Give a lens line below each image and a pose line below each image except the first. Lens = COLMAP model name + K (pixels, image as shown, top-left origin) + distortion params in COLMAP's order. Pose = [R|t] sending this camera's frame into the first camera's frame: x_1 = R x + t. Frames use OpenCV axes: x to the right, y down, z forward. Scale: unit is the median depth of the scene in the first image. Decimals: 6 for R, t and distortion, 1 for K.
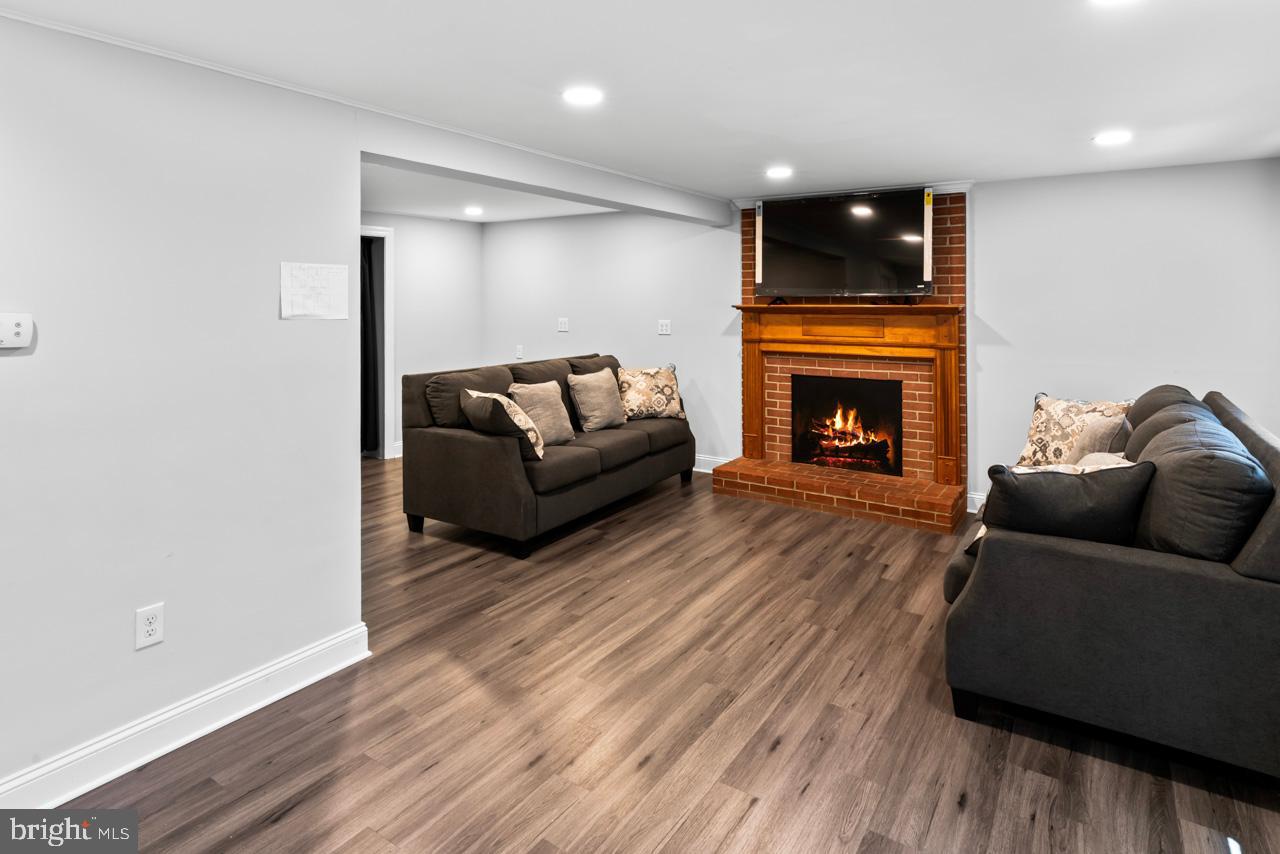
lens RADIAL K [[714.2, 0, 636.0], [0, 714.2, 300.0], [0, 0, 1]] dist [-0.001943, 0.000204]
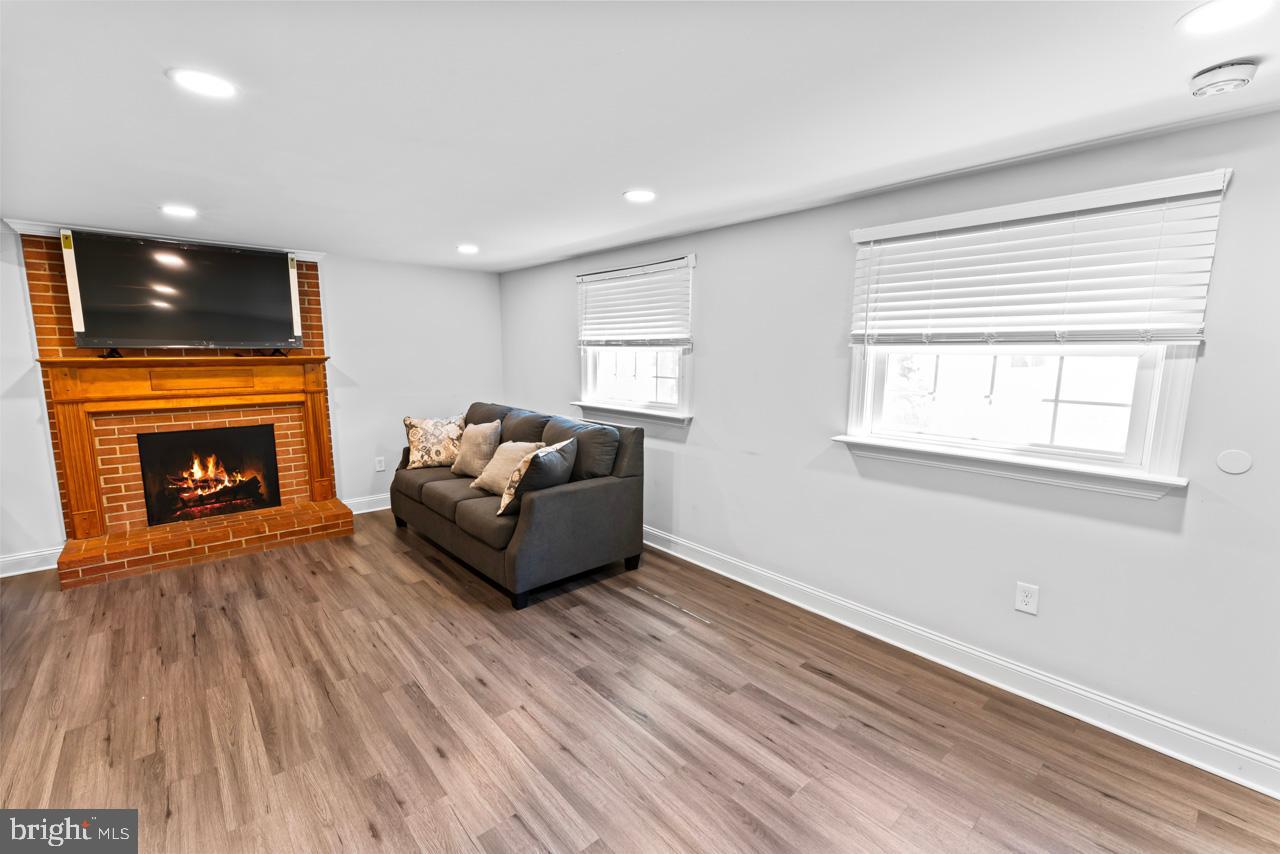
lens RADIAL K [[545.9, 0, 640.4], [0, 545.9, 431.8], [0, 0, 1]] dist [-0.010001, 0.000143]
pose [[0.240303, -0.141240, 0.960367, -0.328539], [-0.004250, 0.989195, 0.146543, -0.003681], [-0.970689, -0.039296, 0.237107, 0.233260]]
